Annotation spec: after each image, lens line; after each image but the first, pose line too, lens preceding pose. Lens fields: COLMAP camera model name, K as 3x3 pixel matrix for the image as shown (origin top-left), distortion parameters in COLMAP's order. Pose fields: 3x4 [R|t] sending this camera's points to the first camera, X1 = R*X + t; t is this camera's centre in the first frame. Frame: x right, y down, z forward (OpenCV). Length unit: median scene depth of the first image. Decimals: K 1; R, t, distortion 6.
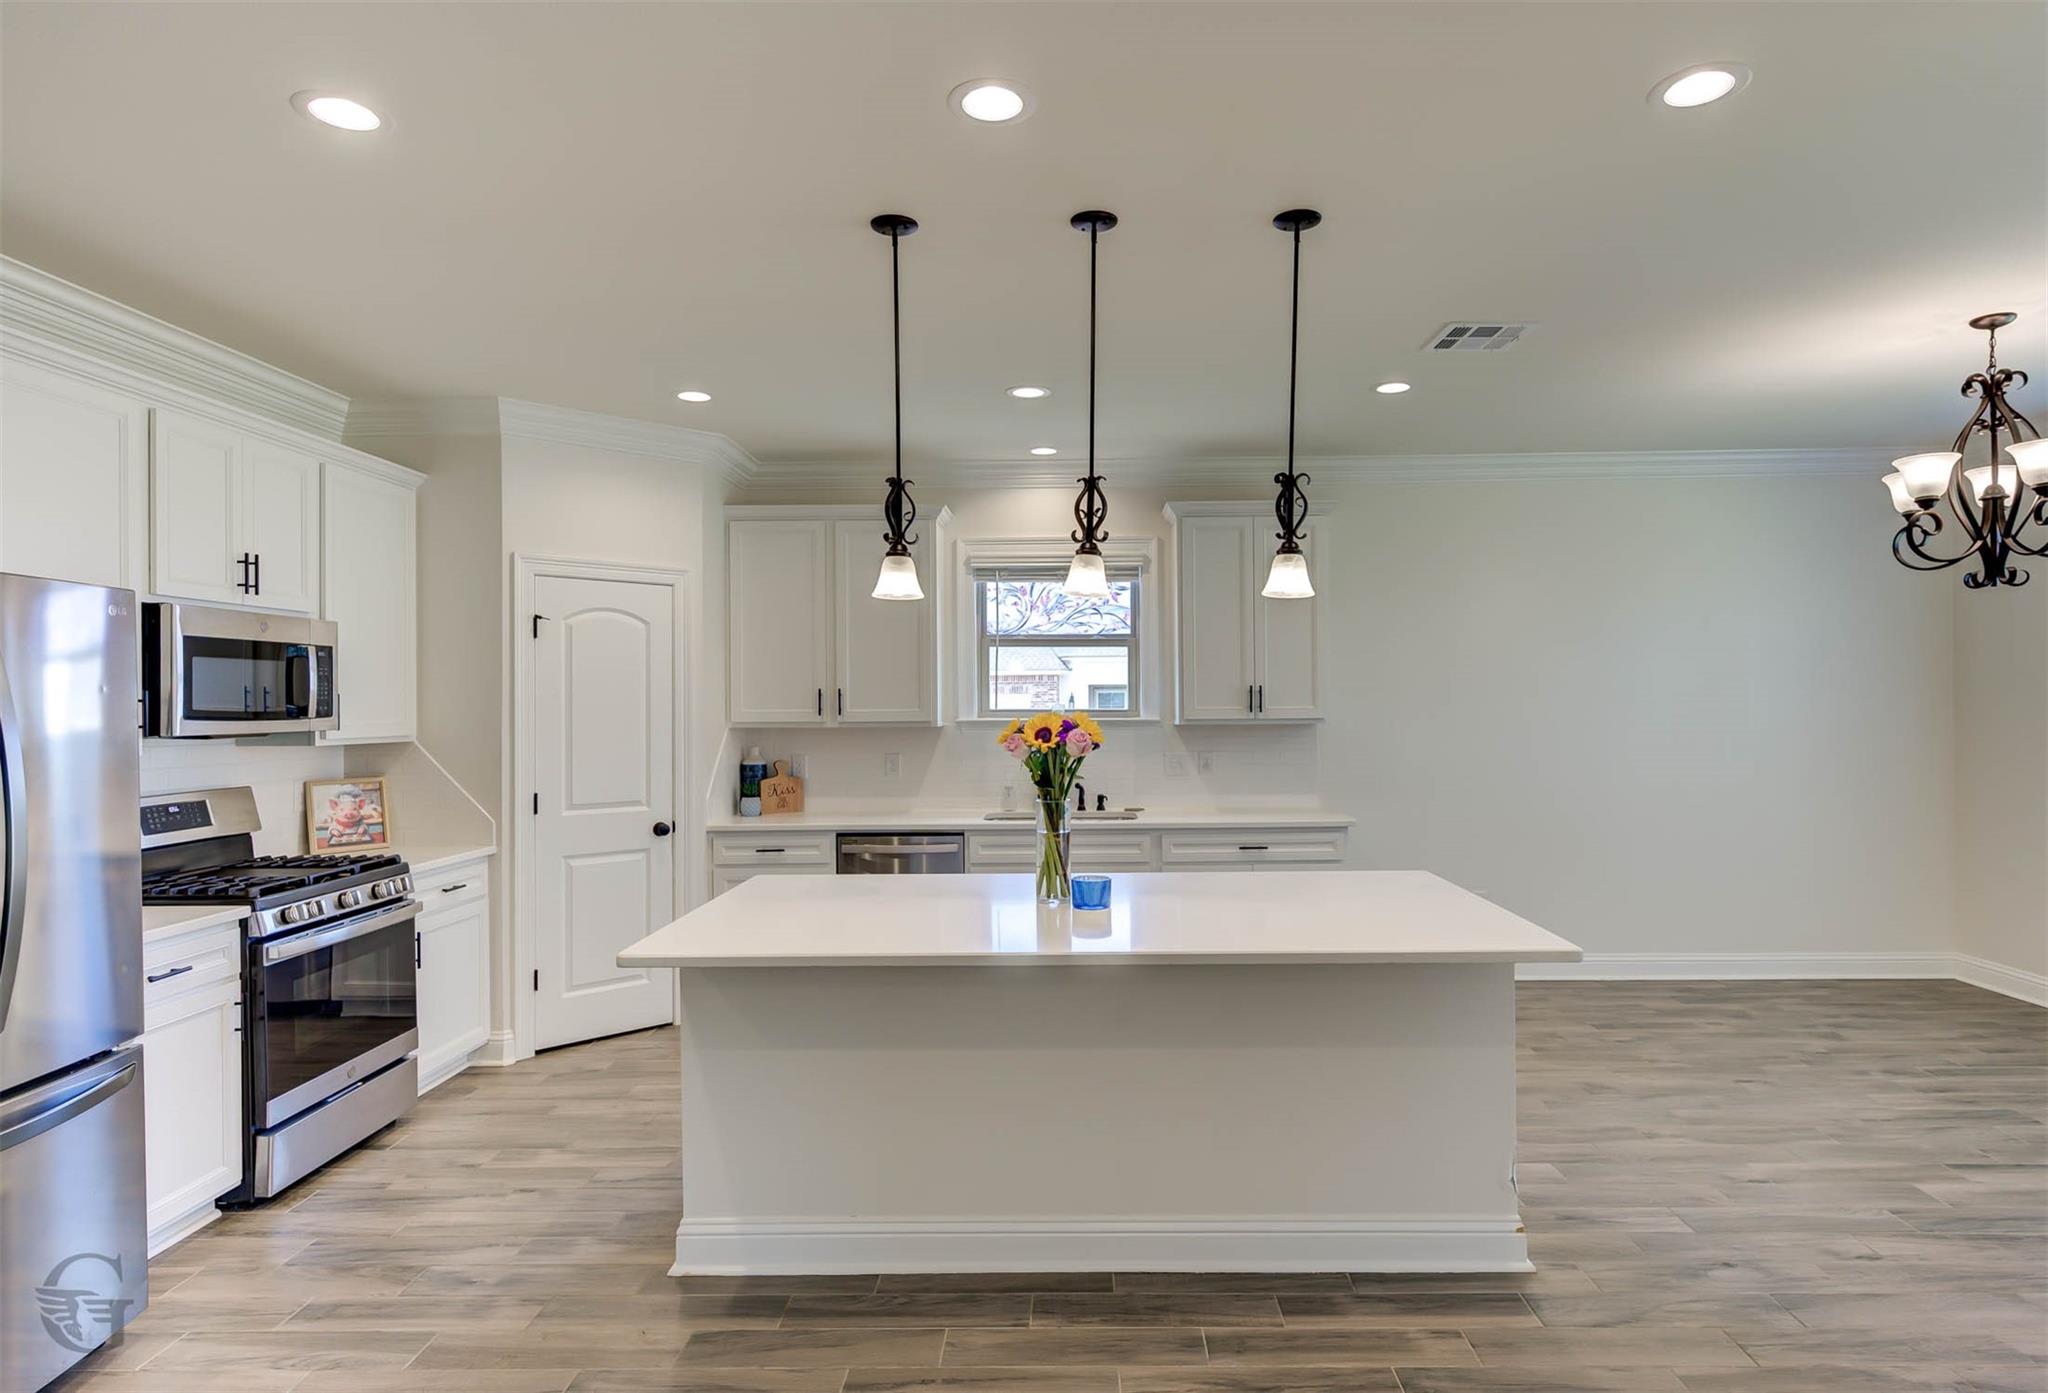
lens RADIAL K [[1134.9, 0, 1057.0], [0, 1134.9, 707.0], [0, 0, 1]] dist [0.016008, -0.005422]
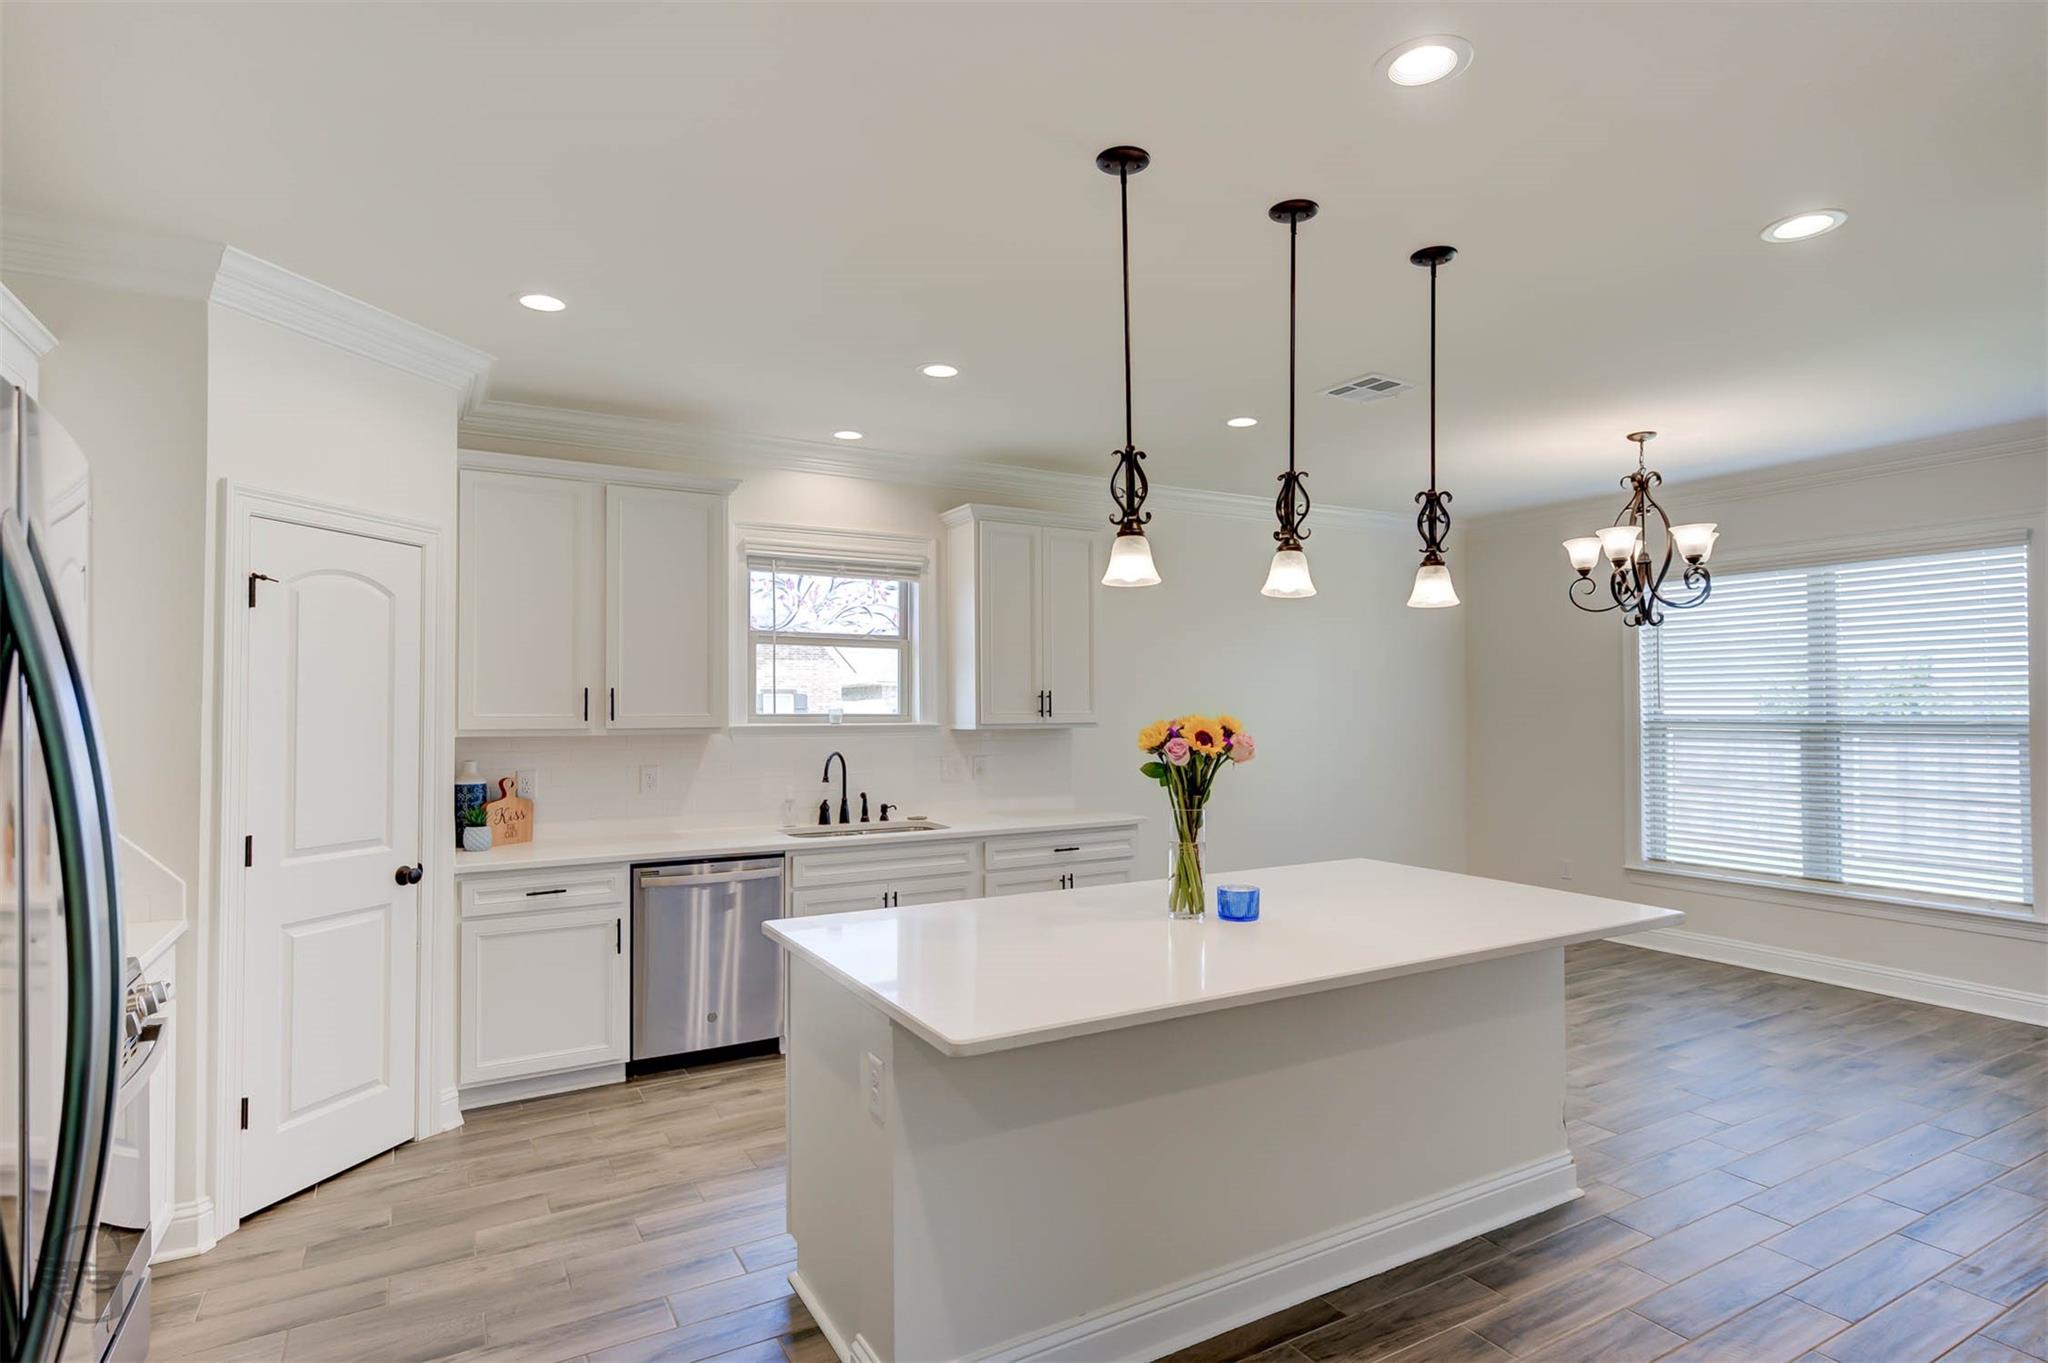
lens RADIAL K [[1077.1, 0, 1034.3], [0, 1077.1, 693.0], [0, 0, 1]] dist [0.010731, -0.000726]
pose [[0.856340, 0.011696, 0.516280, -0.412664], [-0.001787, 0.999805, -0.019686, 0.002678], [-0.516410, 0.015936, 0.856193, 0.216008]]
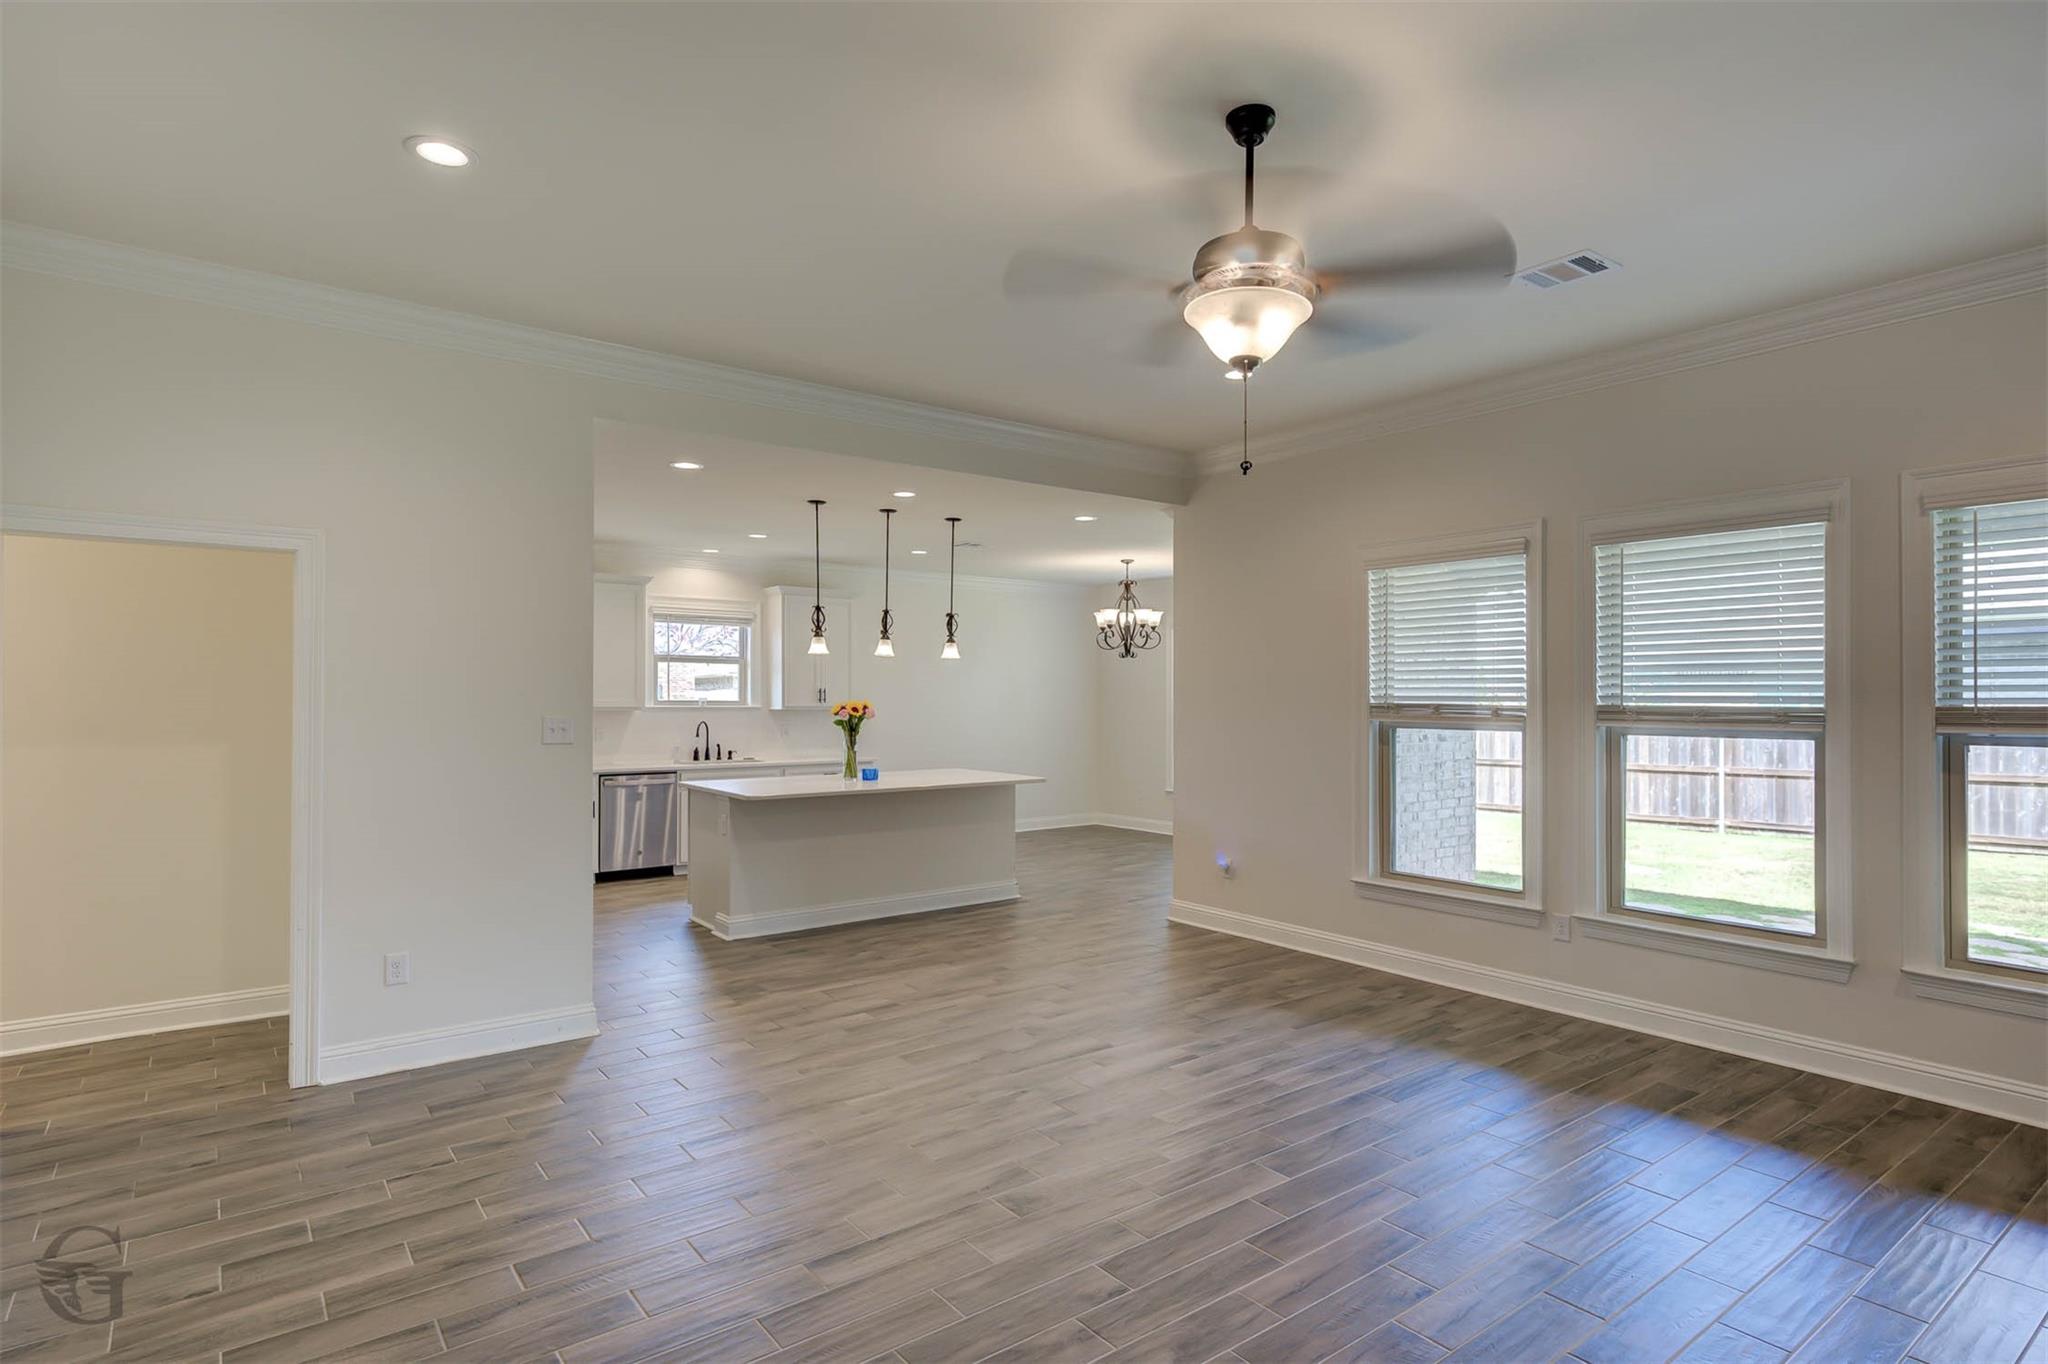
lens RADIAL K [[1077.1, 0, 1052.1], [0, 1077.1, 693.9], [0, 0, 1]] dist [0.010731, -0.000726]
pose [[0.771903, 0.010547, 0.635653, -0.808119], [-0.005092, 0.999933, -0.010408, 0.008132], [-0.635720, 0.004798, 0.771905, -0.739329]]
